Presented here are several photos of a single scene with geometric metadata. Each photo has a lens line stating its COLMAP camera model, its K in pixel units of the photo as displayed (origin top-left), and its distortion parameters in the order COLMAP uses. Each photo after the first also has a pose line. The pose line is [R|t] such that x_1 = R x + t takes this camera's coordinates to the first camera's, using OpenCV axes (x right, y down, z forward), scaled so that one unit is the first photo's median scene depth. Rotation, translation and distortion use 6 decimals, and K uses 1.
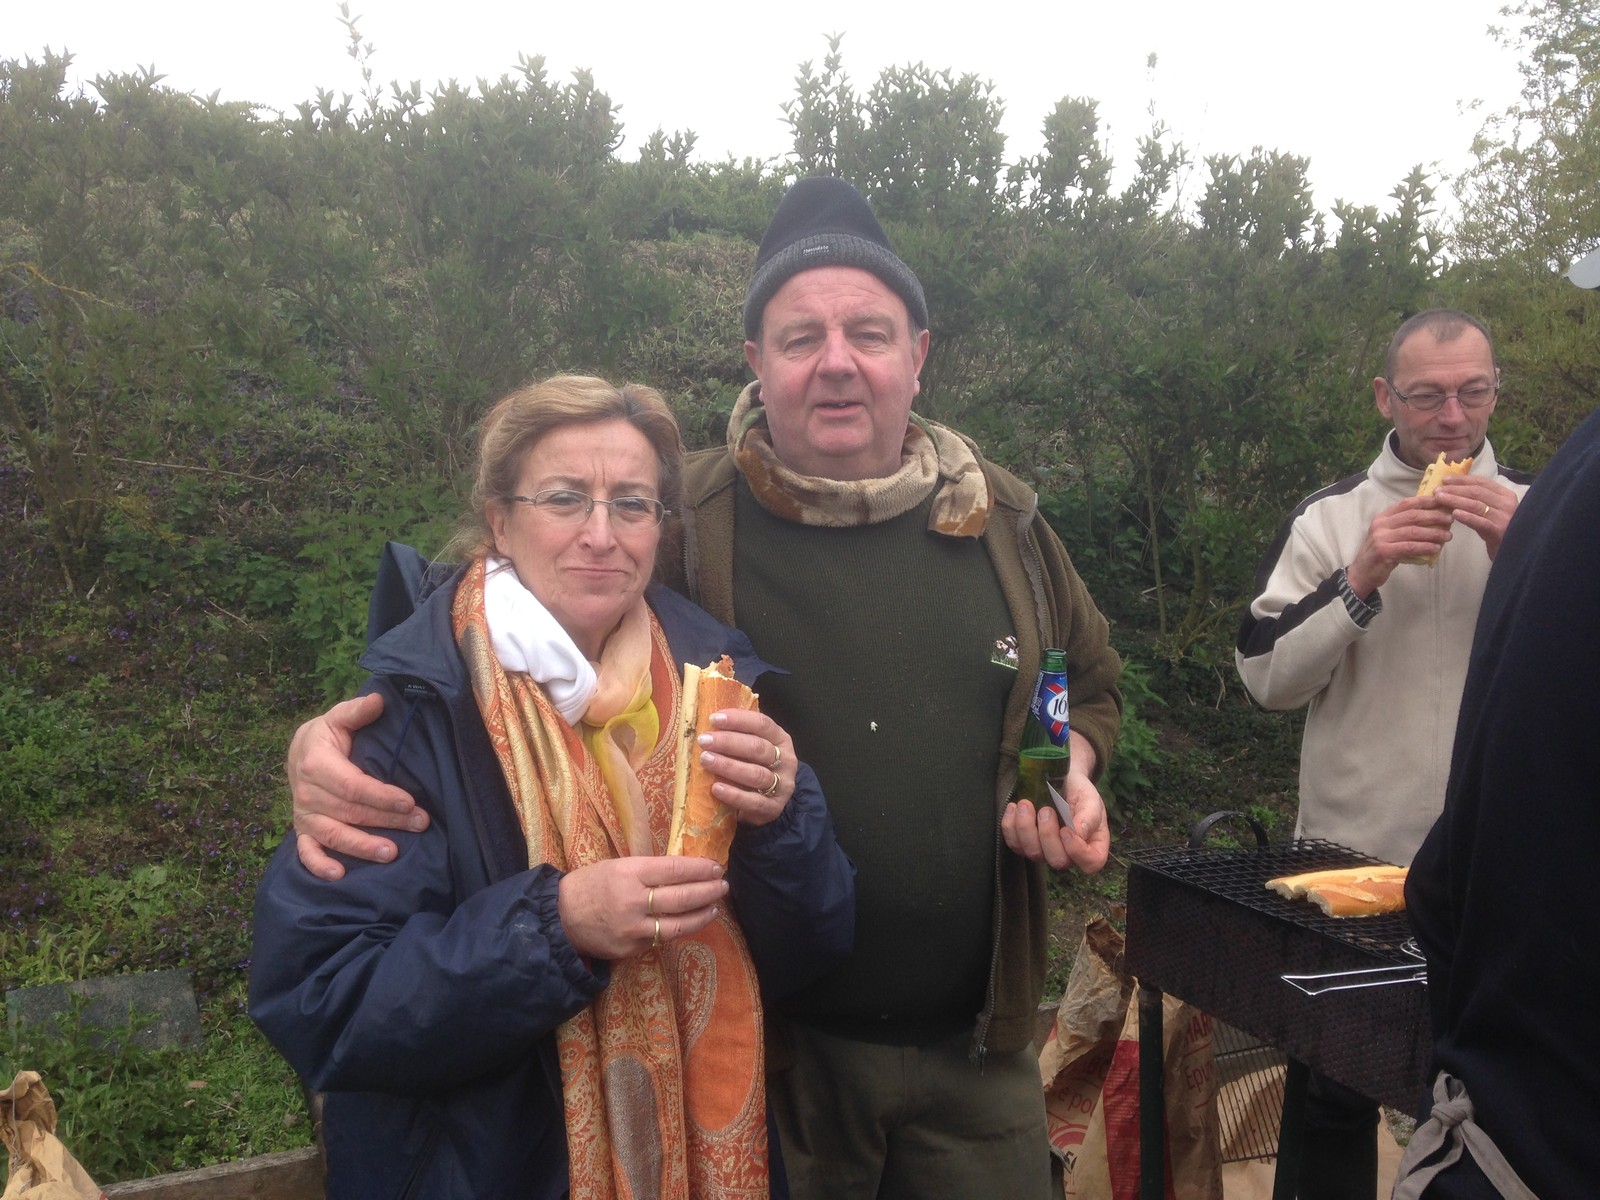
lens RADIAL K [[1578.7, 0, 800.0], [0, 1578.7, 600.0], [0, 0, 1]] dist [0.109855, -0.139800]
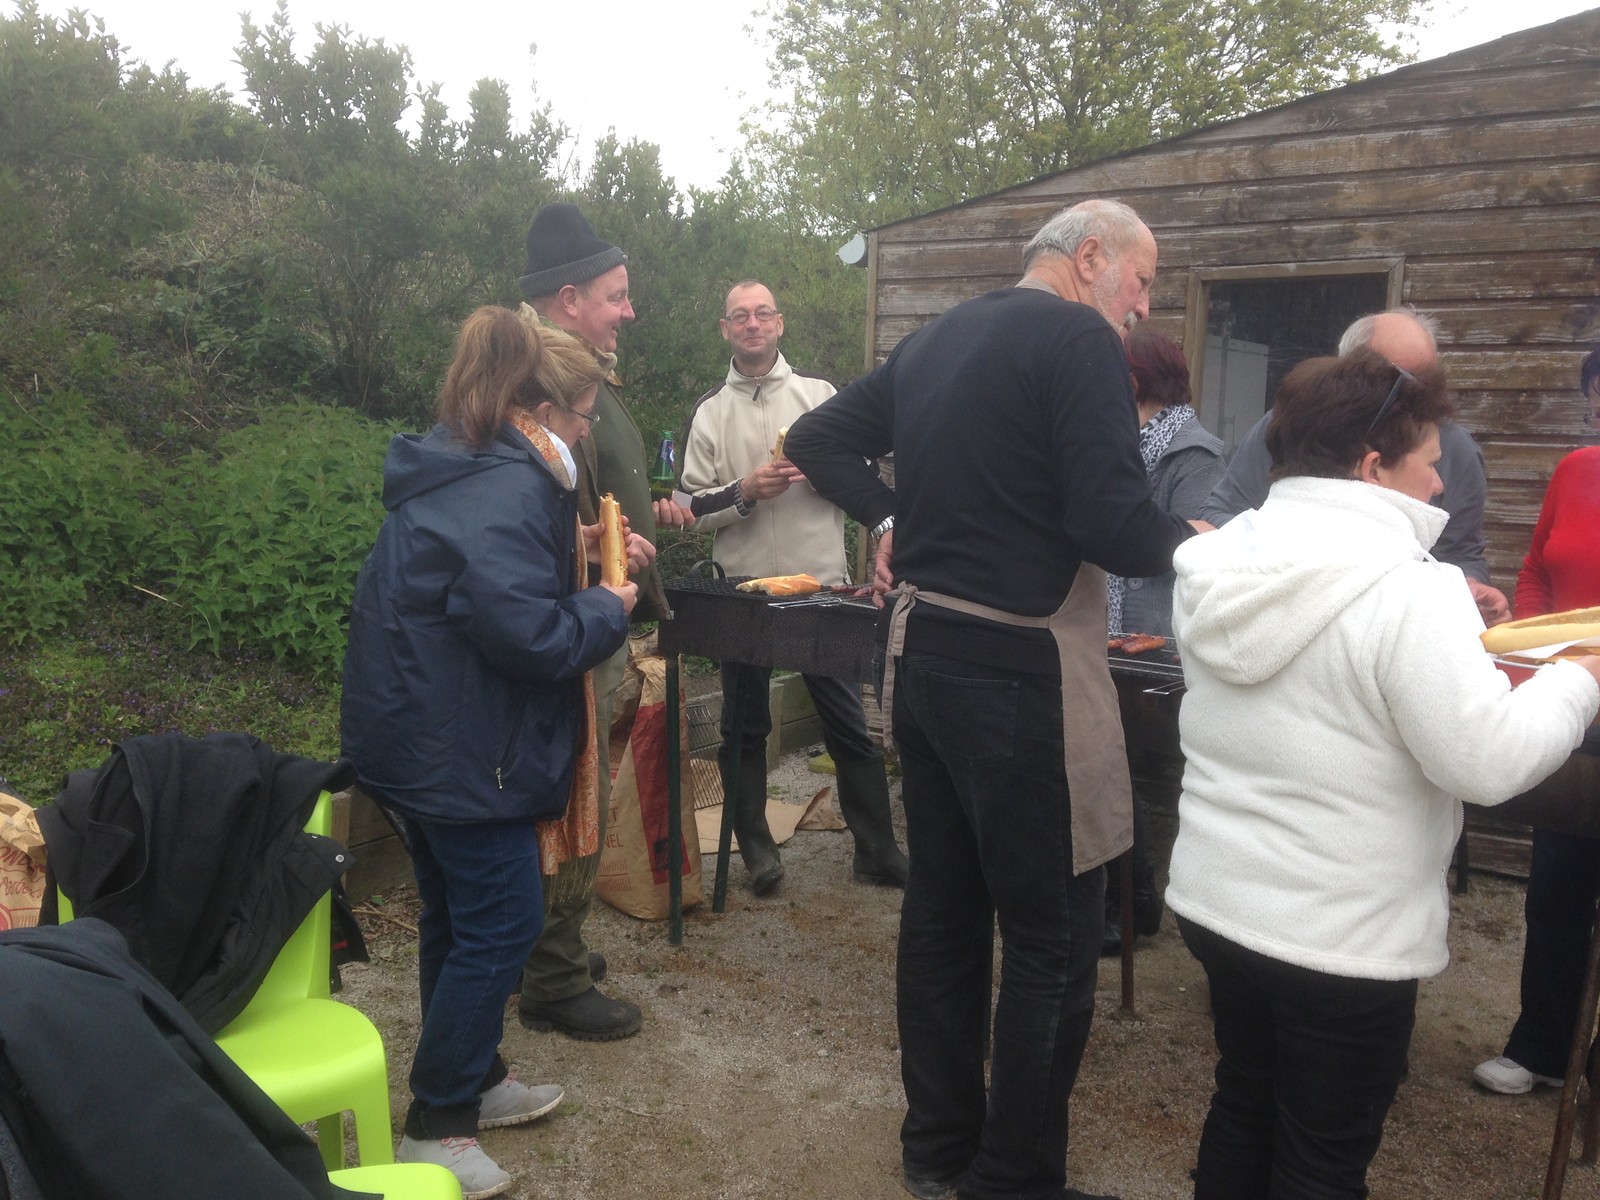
lens RADIAL K [[1505.8, 0, 800.0], [0, 1505.8, 600.0], [0, 0, 1]] dist [0.302440, -0.493589]
pose [[0.896243, -0.044718, 0.441304, -0.182482], [0.017804, 0.997730, 0.064943, 0.030576], [-0.443207, -0.050348, 0.895005, -0.266537]]
